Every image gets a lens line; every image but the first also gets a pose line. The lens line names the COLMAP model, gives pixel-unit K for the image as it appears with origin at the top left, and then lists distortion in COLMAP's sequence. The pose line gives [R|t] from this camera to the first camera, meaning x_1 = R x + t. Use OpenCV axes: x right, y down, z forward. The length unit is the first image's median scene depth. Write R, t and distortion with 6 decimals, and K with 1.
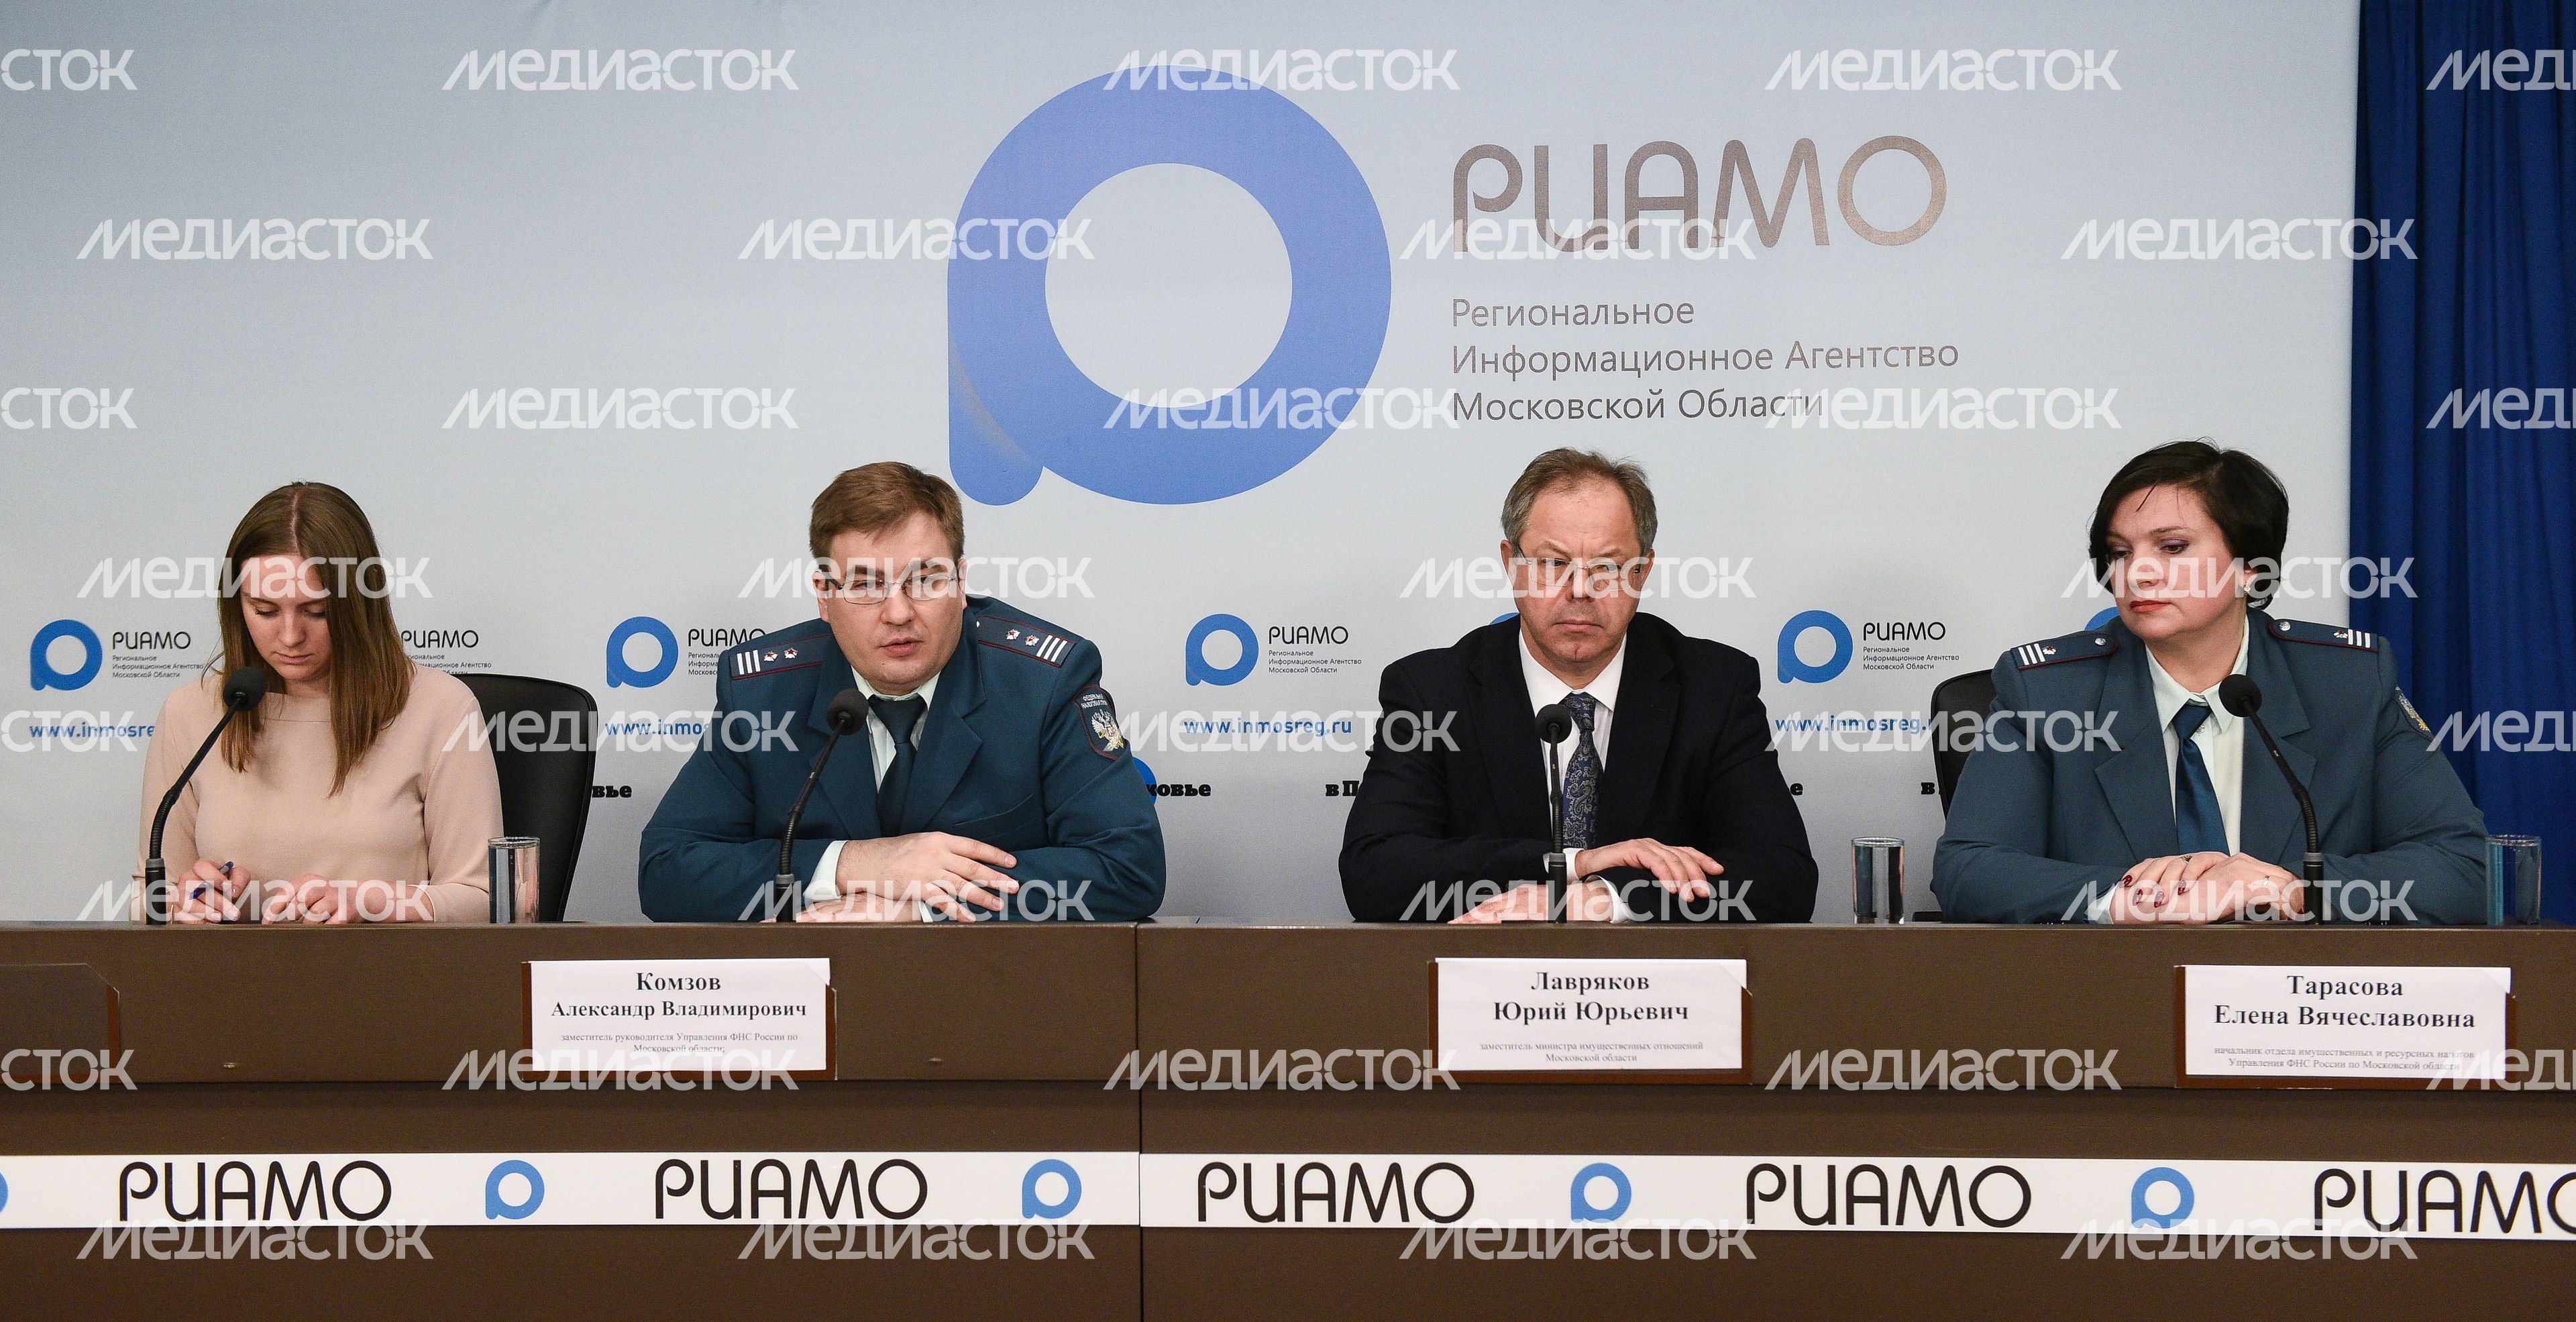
lens RADIAL K [[2886.6, 0, 1282.3], [0, 2886.6, 574.2], [0, 0, 1]] dist [0.059249, 0.020838]
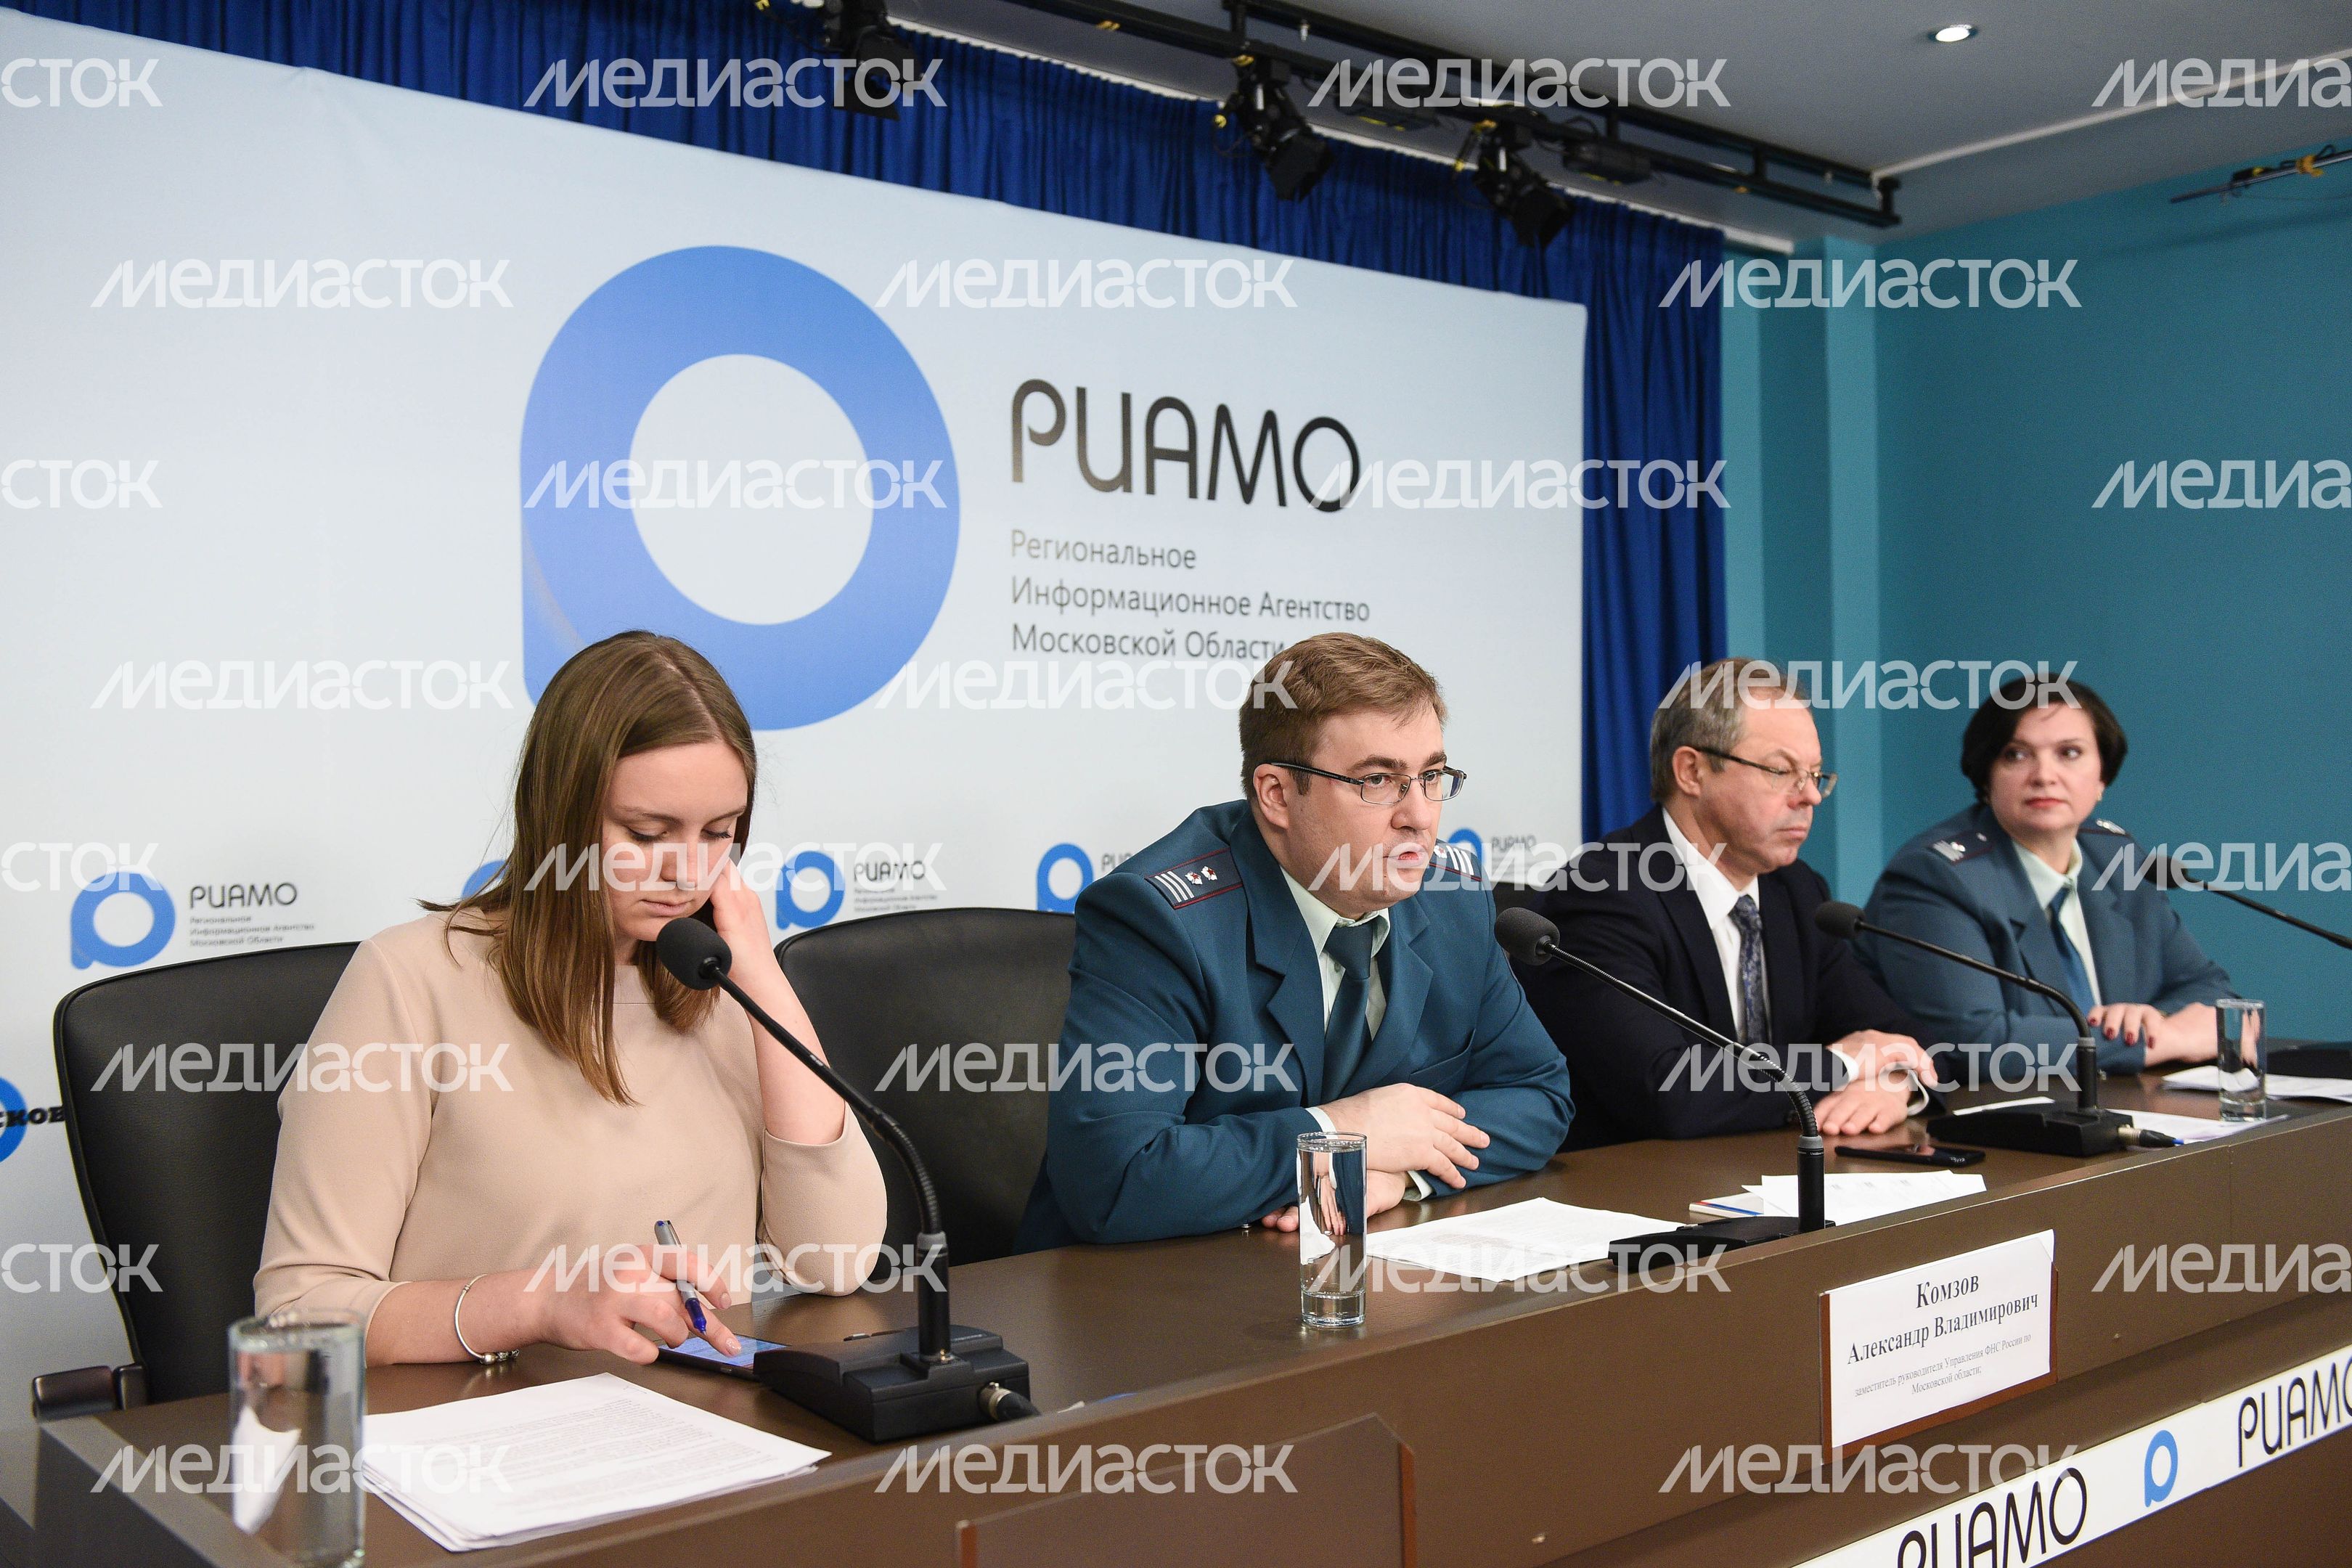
lens RADIAL K [[2207.8, 0, 1178.2], [0, 2207.8, 787.8], [0, 0, 1]] dist [0.014489, 0.005772]
pose [[0.728700, -0.001394, 0.684831, -0.593044], [0.022418, 0.999511, -0.021819, 0.016623], [-0.684466, 0.031252, 0.728375, 0.576501]]
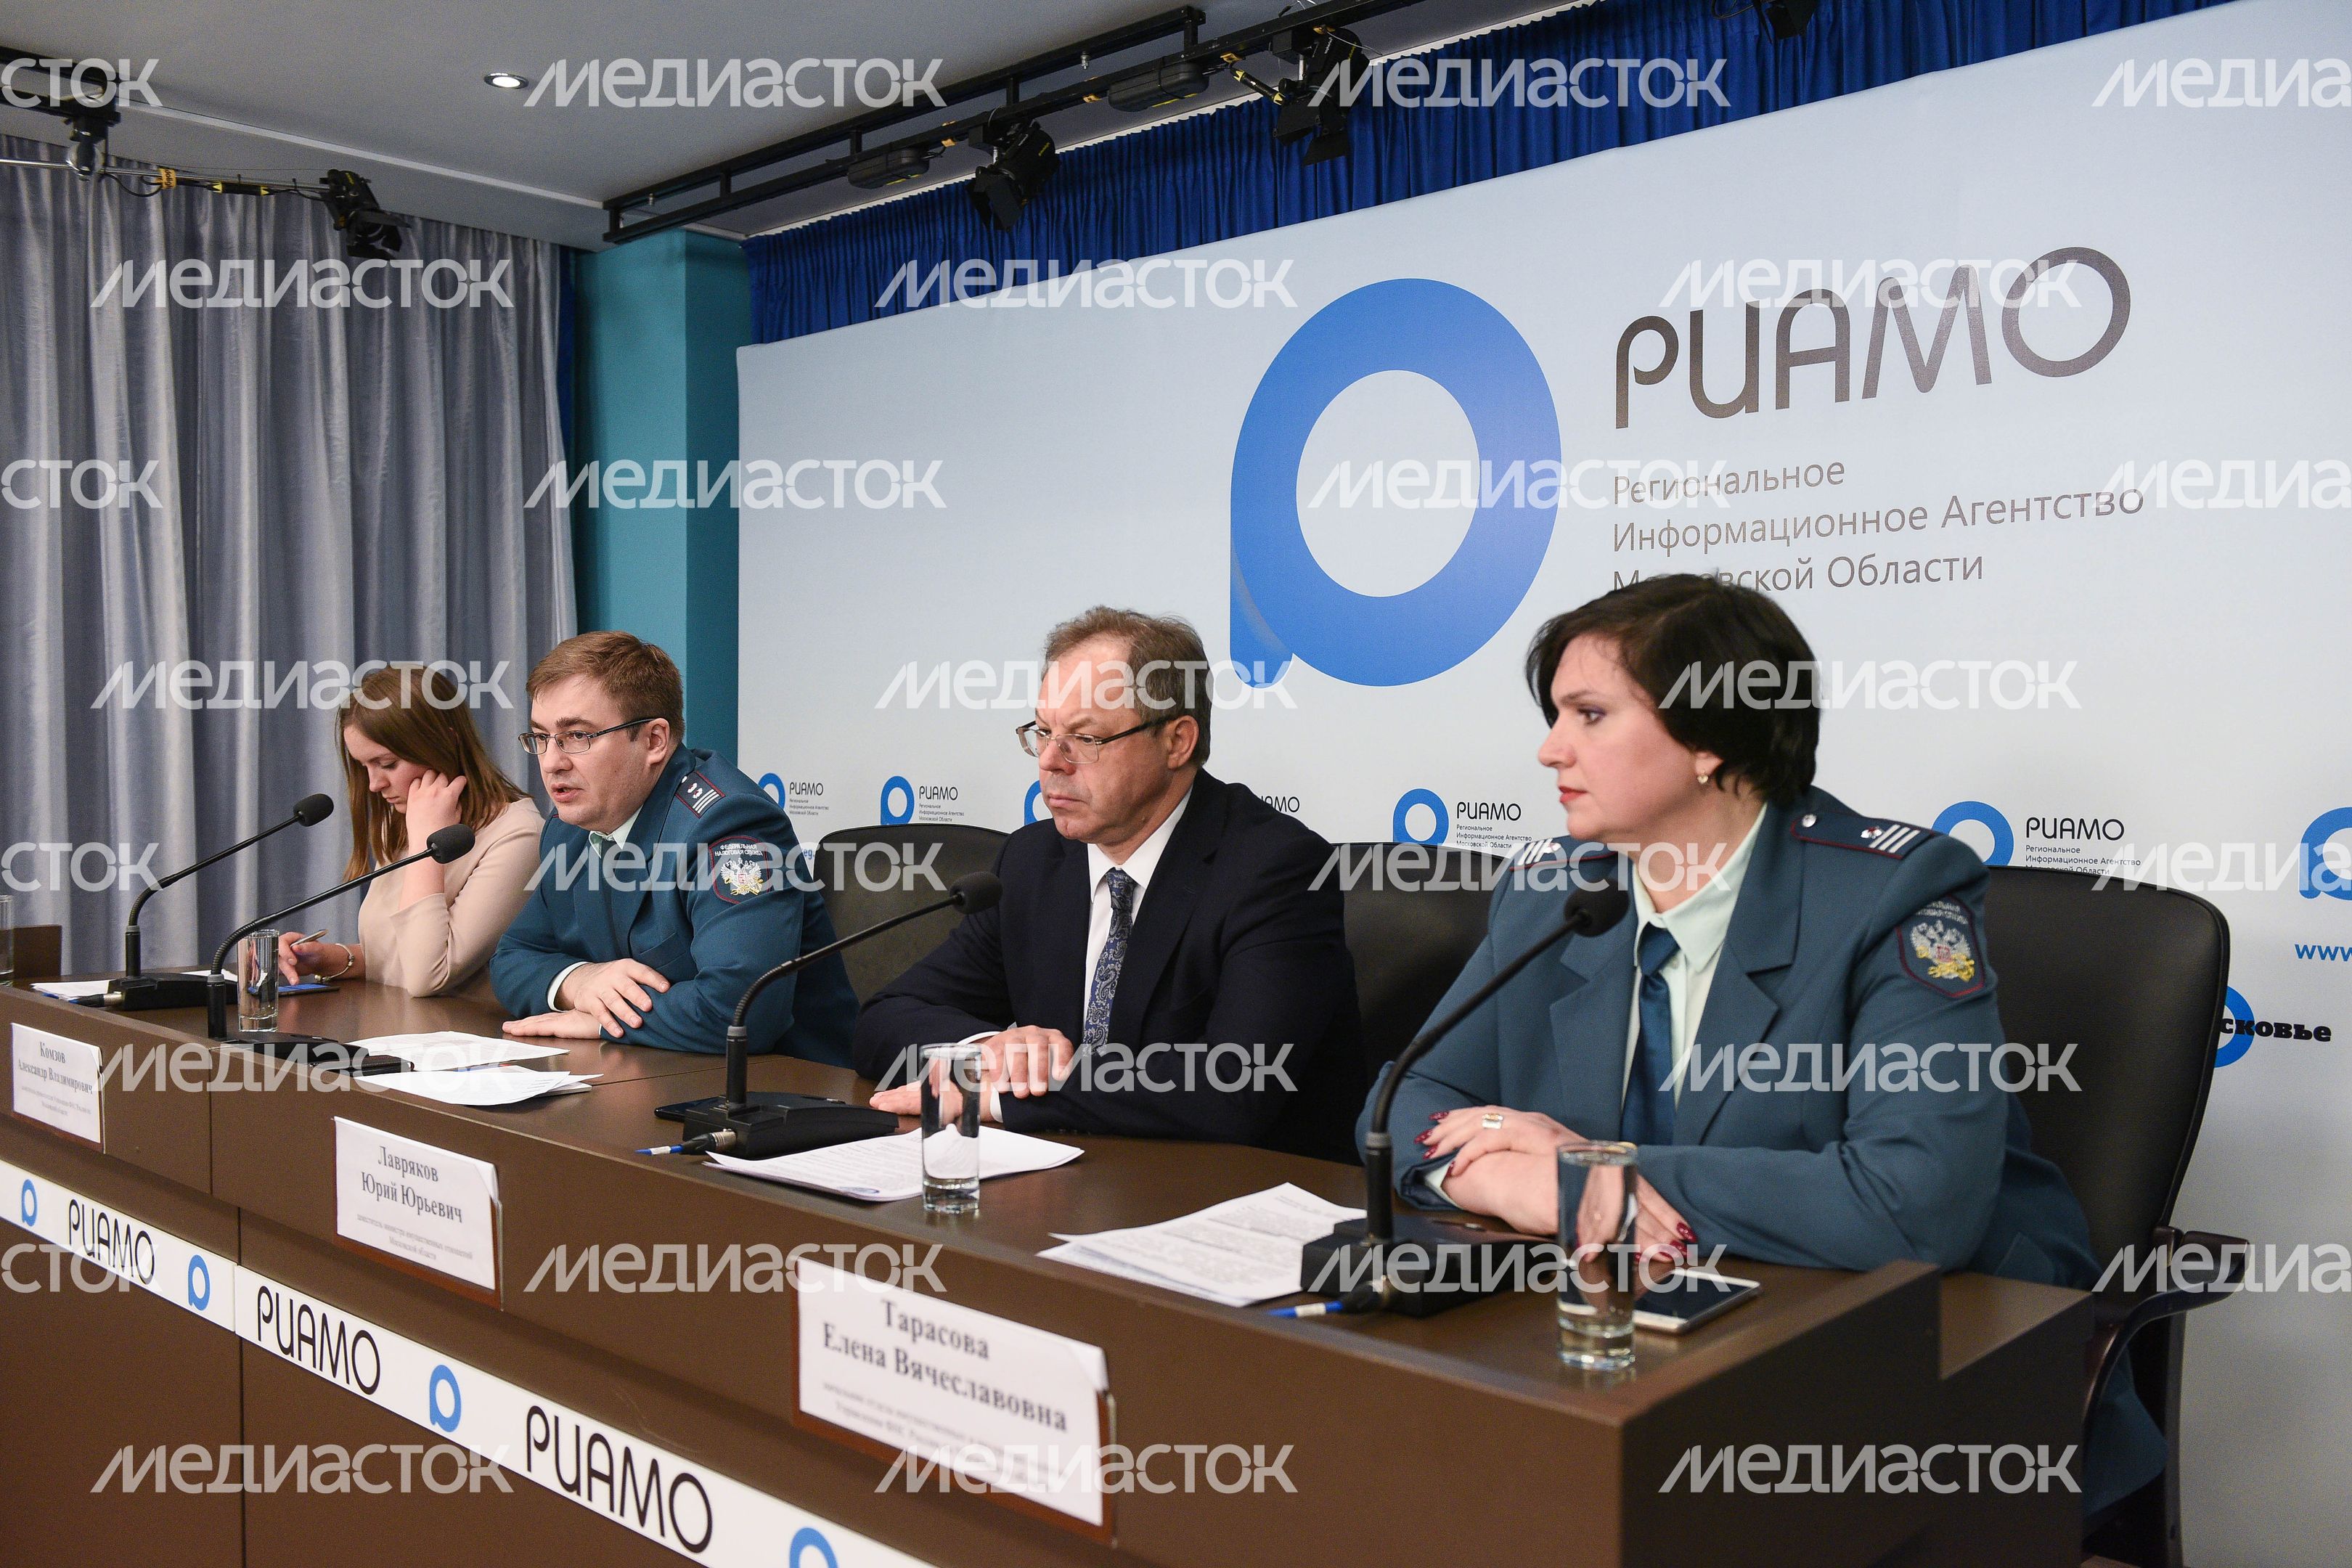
lens RADIAL K [[2000.7, 0, 1173.5], [0, 2000.7, 789.2], [0, 0, 1]] dist [-0.006130, 0.000437]
pose [[0.769329, 0.025942, -0.638326, 0.540727], [-0.021724, 0.999660, 0.014444, 0.007502], [0.638484, 0.002755, 0.769630, 0.529282]]
